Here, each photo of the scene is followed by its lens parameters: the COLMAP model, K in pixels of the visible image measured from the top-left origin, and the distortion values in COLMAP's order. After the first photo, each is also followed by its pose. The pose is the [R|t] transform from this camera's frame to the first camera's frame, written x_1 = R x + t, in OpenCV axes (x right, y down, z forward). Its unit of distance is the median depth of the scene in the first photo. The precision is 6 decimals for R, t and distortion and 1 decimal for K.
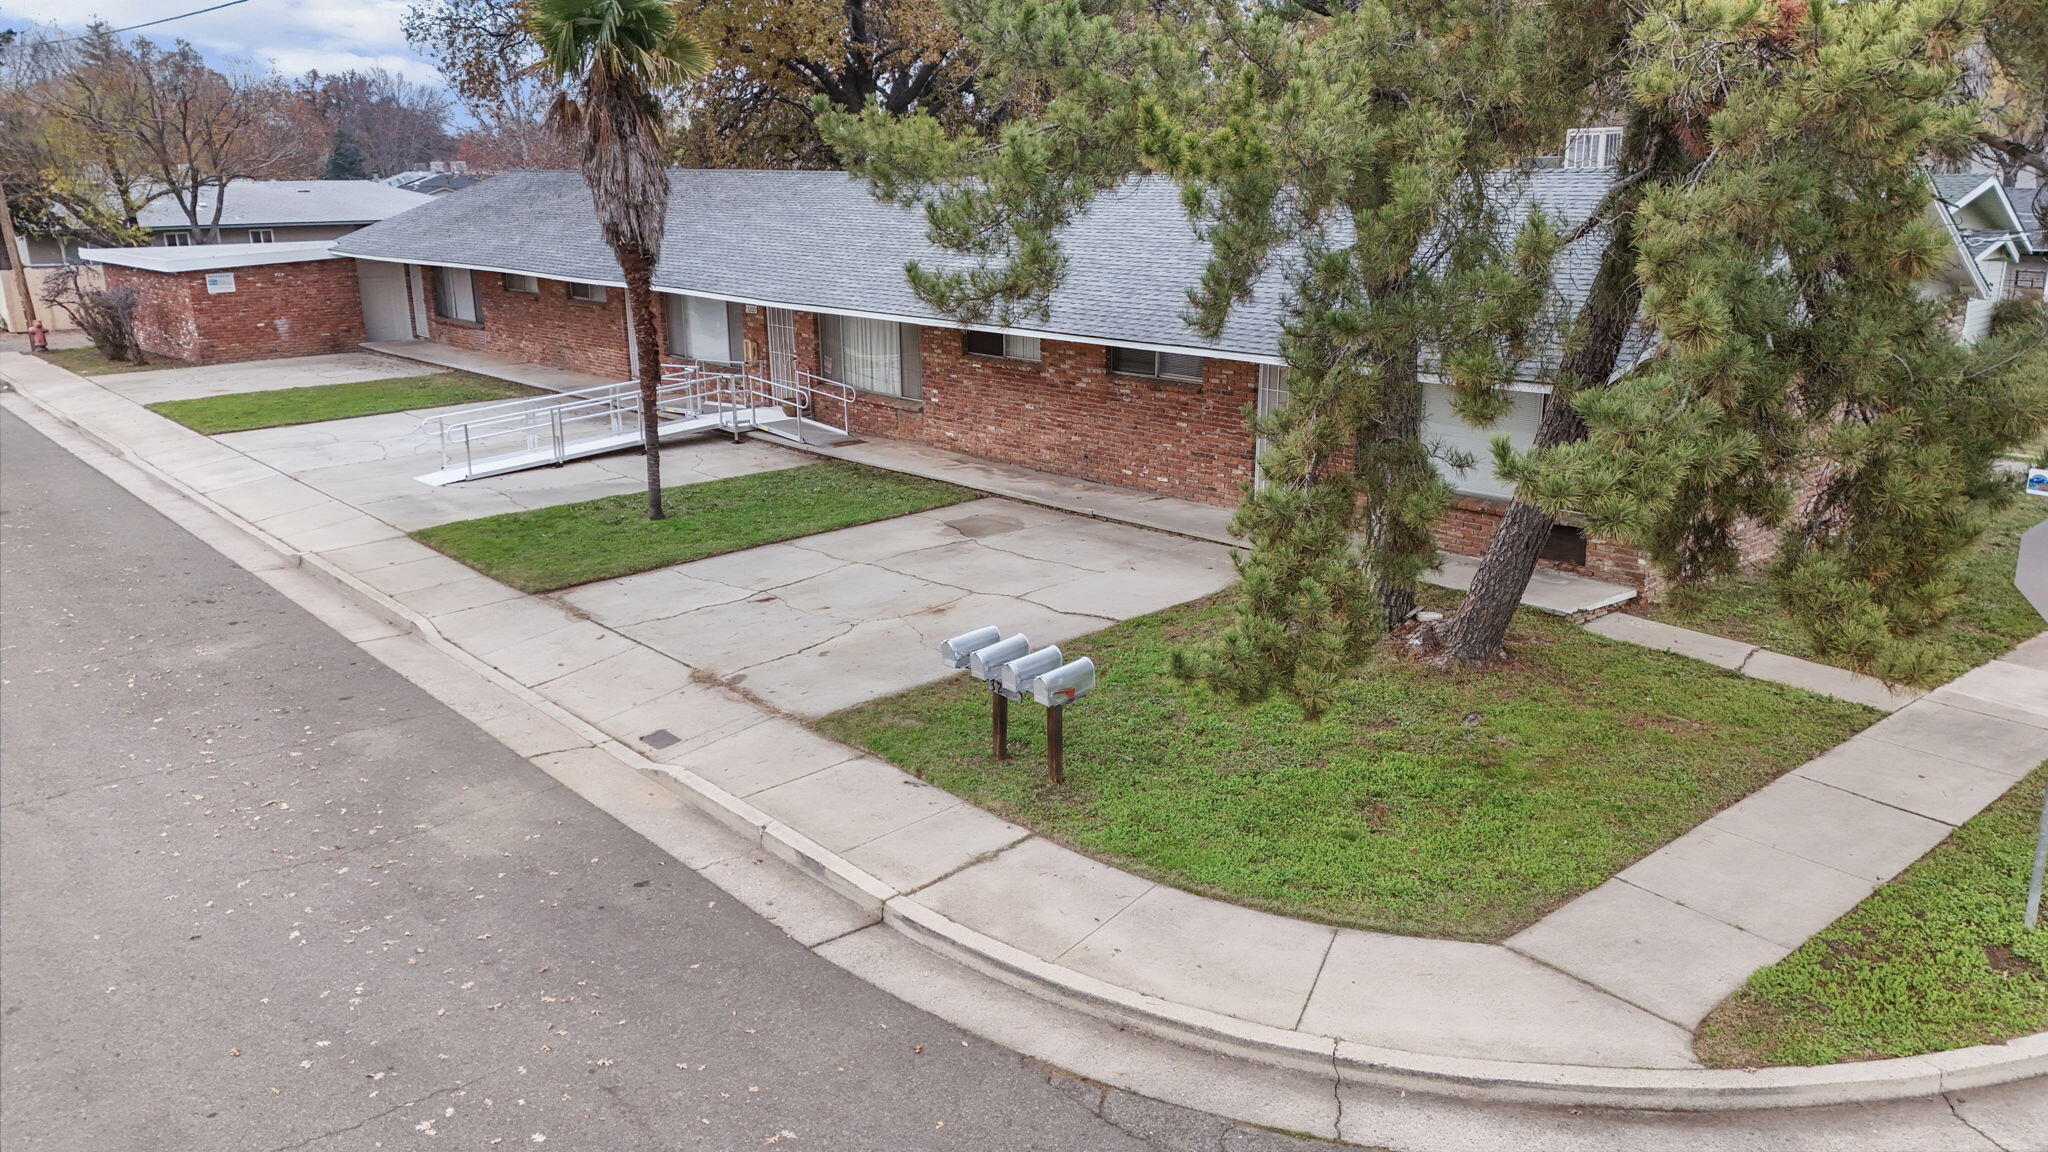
lens RADIAL K [[1561.0, 0, 1026.1], [0, 1561.0, 584.0], [0, 0, 1]] dist [0.058706, -0.013565]
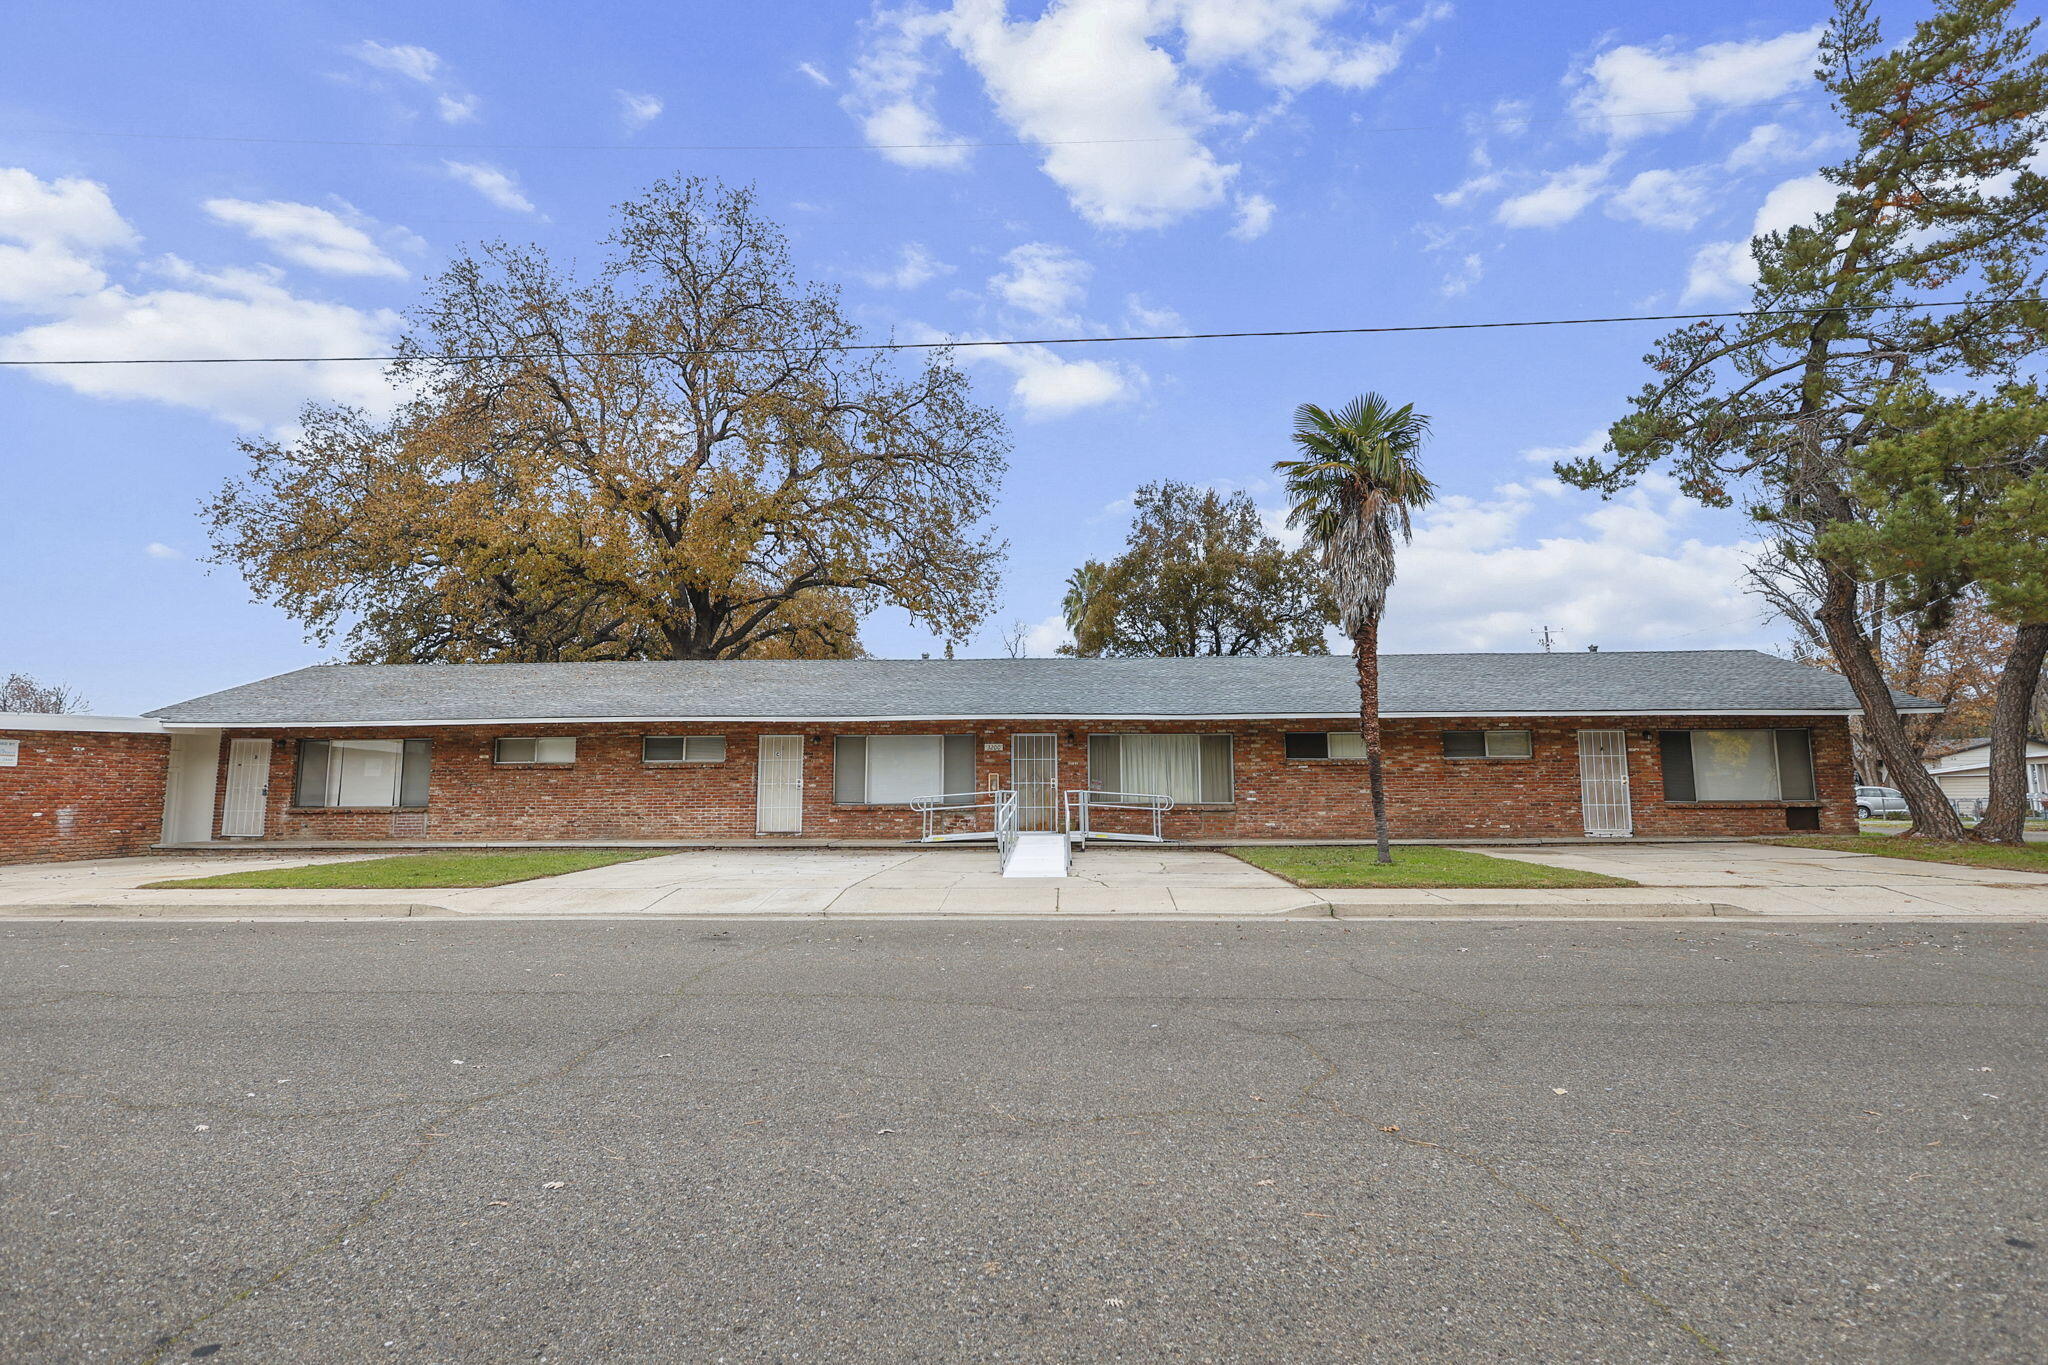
lens RADIAL K [[972.9, 0, 1029.9], [0, 972.9, 680.4], [0, 0, 1]] dist [0.001355, 0.002638]
pose [[0.692338, 0.097528, 0.714952, -0.981985], [0.189042, 0.931700, -0.310157, 0.004856], [-0.696370, 0.349890, 0.626615, 0.768246]]
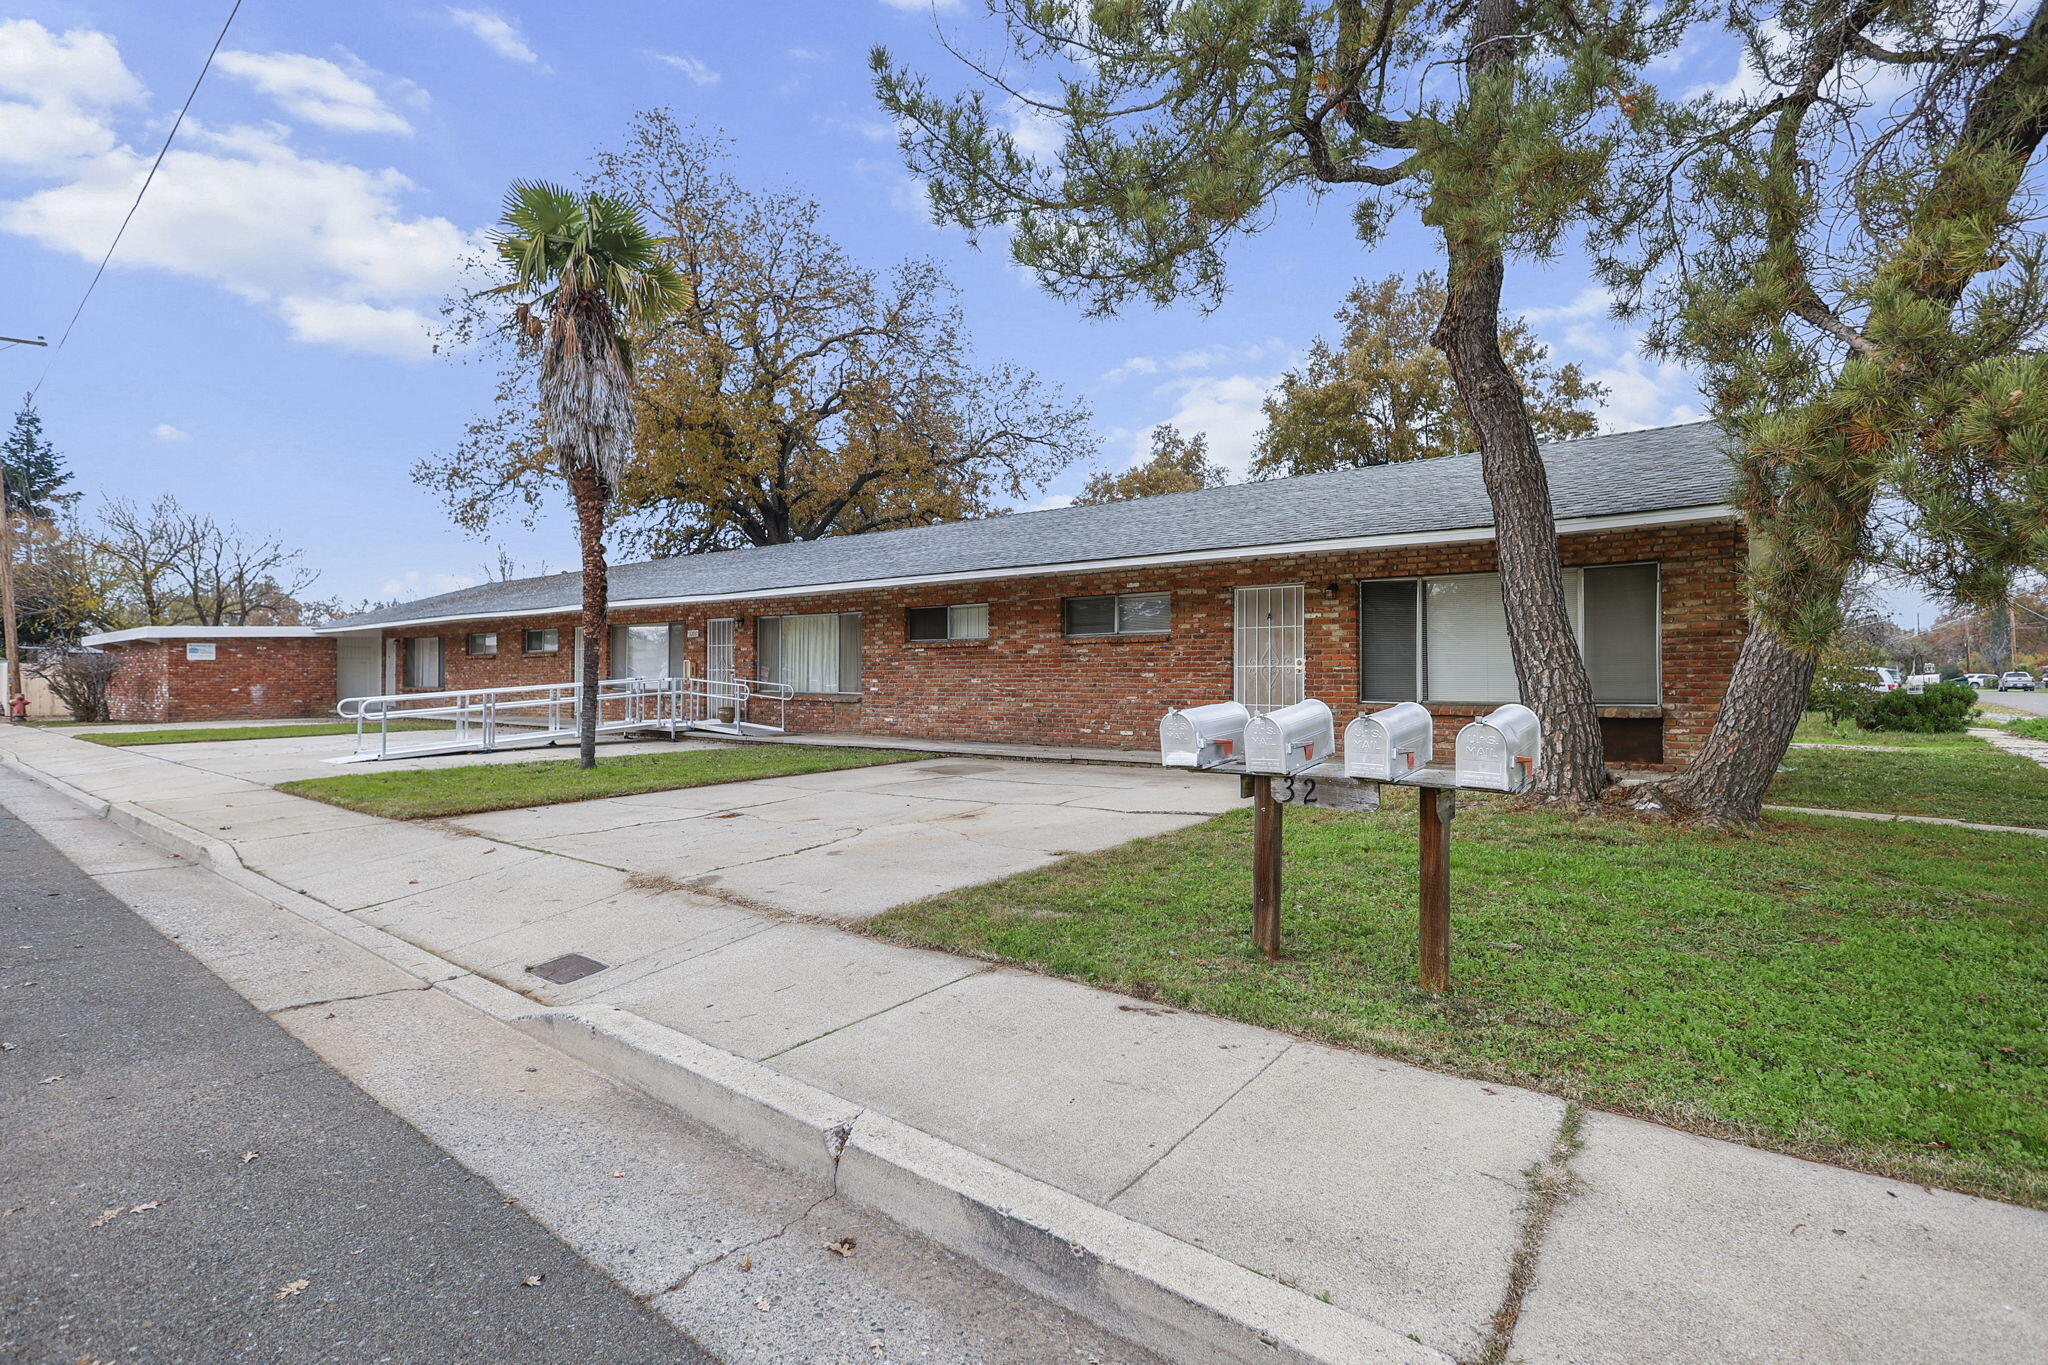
lens RADIAL K [[972.9, 0, 1020.7], [0, 972.9, 665.7], [0, 0, 1]] dist [0.001355, 0.002638]
pose [[0.983510, 0.016546, 0.180097, -0.103142], [0.034776, 0.959922, -0.278102, 0.070272], [-0.177481, 0.279779, 0.943517, 0.455781]]
